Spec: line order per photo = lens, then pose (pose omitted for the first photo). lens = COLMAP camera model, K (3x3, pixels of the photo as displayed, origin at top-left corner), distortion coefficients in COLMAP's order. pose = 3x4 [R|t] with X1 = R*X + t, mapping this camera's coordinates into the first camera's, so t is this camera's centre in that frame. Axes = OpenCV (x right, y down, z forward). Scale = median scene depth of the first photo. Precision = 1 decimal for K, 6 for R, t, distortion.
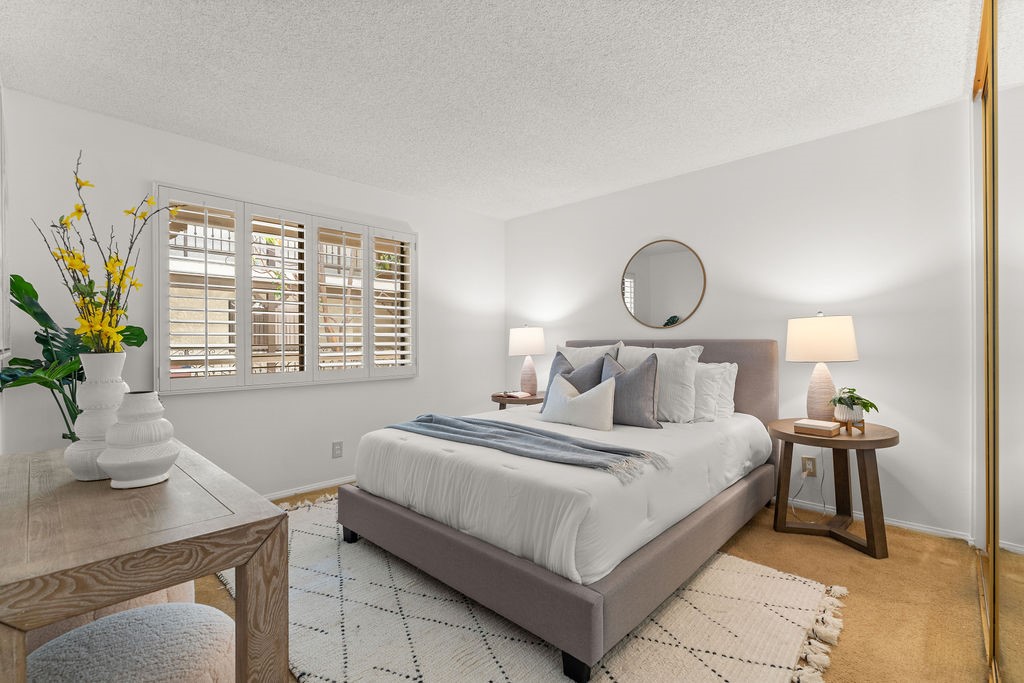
lens RADIAL K [[465.0, 0, 514.0], [0, 465.0, 342.2], [0, 0, 1]] dist [-0.001170, 0.000079]
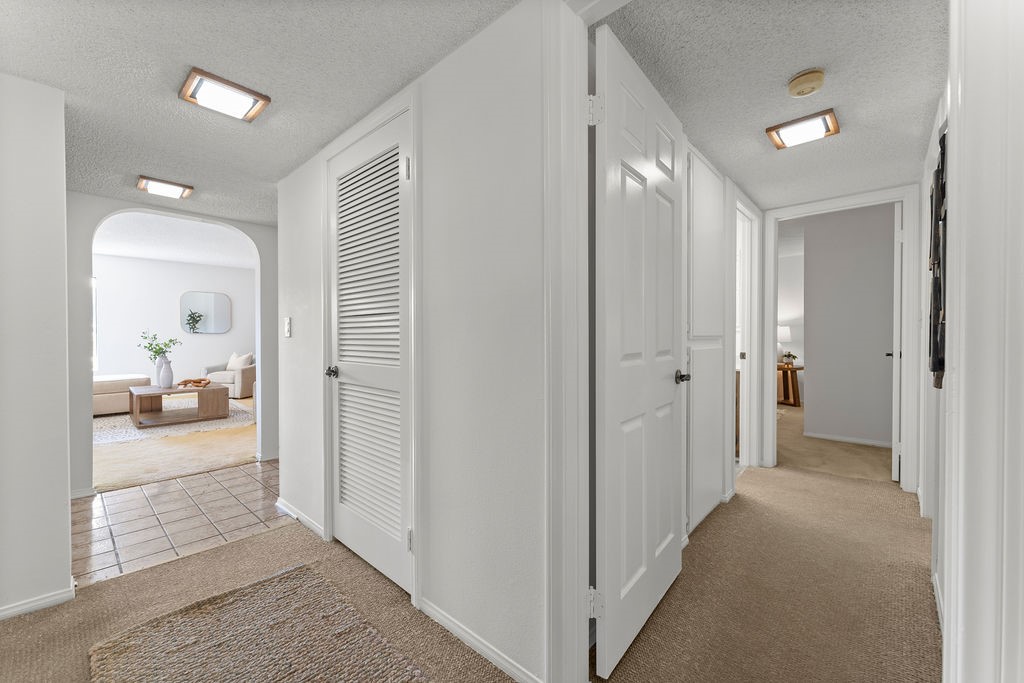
lens RADIAL K [[410.7, 0, 517.2], [0, 410.7, 337.6], [0, 0, 1]] dist [-0.001147, 0.000267]
pose [[0.999555, -0.002566, 0.029722, -1.071399], [0.002519, 0.999996, 0.001623, 0.002625], [-0.029726, -0.001547, 0.999557, -1.547948]]
